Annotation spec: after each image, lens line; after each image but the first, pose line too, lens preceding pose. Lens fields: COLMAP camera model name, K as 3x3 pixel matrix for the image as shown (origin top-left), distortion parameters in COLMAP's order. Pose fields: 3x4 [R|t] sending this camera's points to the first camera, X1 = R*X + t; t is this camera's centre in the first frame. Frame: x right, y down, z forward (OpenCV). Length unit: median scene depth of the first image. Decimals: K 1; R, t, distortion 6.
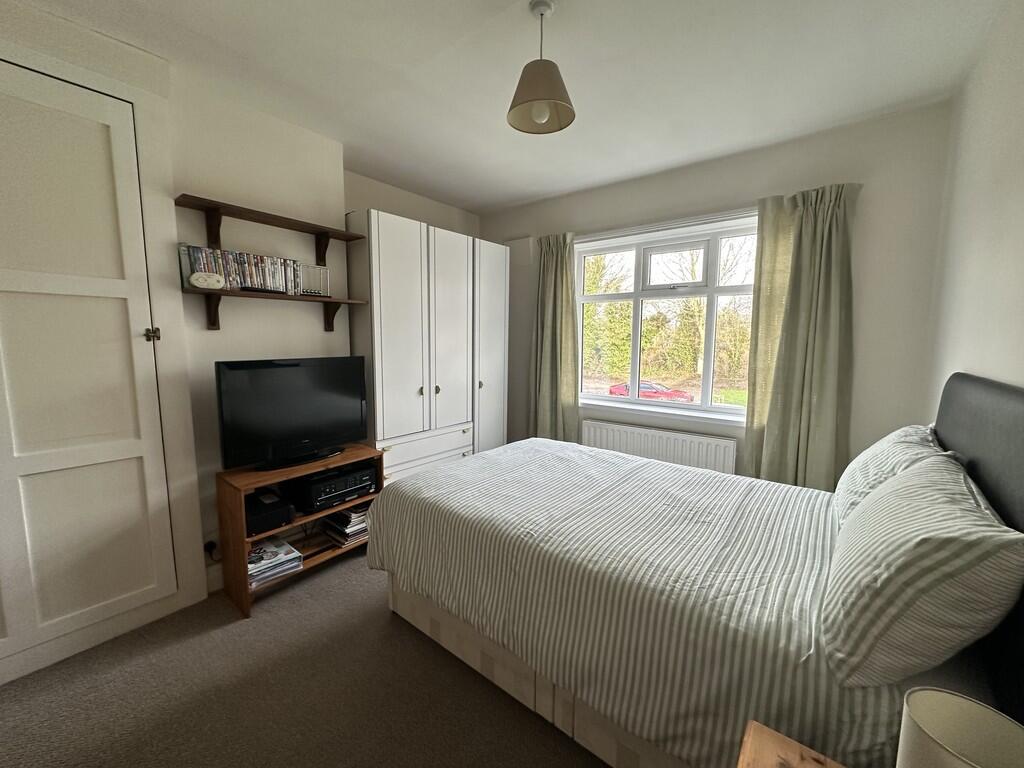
lens RADIAL K [[407.3, 0, 512.0], [0, 407.3, 384.0], [0, 0, 1]] dist [-0.001133, -0.000449]
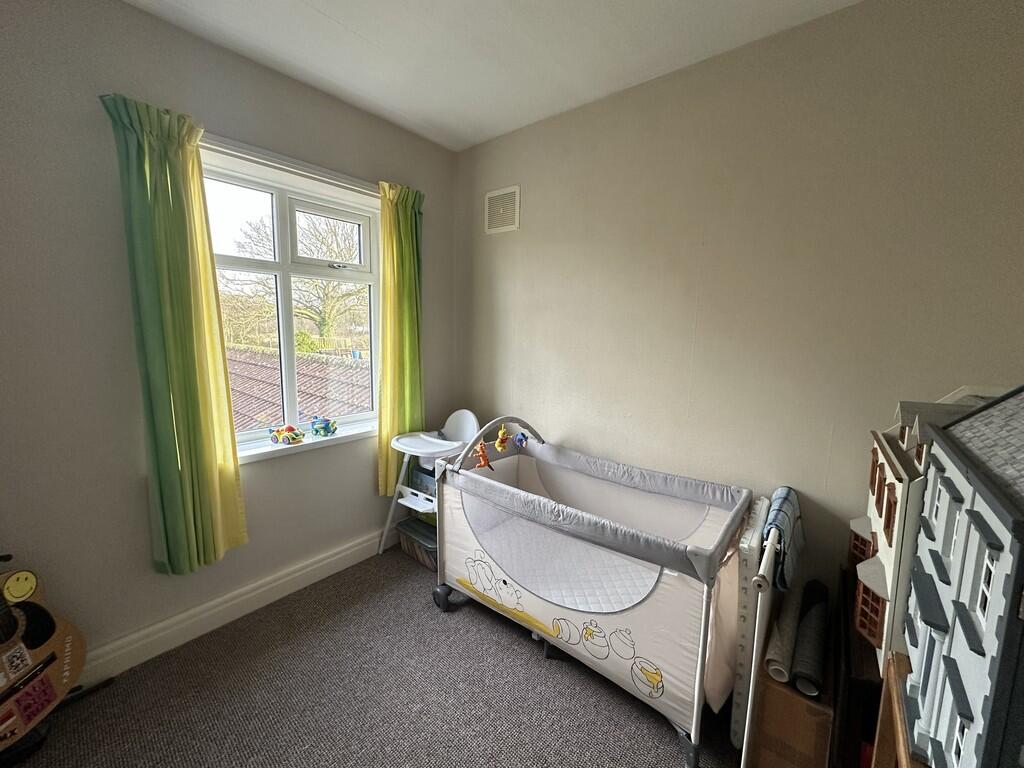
lens RADIAL K [[407.3, 0, 512.0], [0, 407.3, 384.0], [0, 0, 1]] dist [-0.001133, -0.000449]
pose [[0.008315, -0.143534, 0.989610, -0.372335], [0.100535, 0.984750, 0.141984, -0.091899], [-0.994899, 0.098310, 0.022619, 0.647274]]
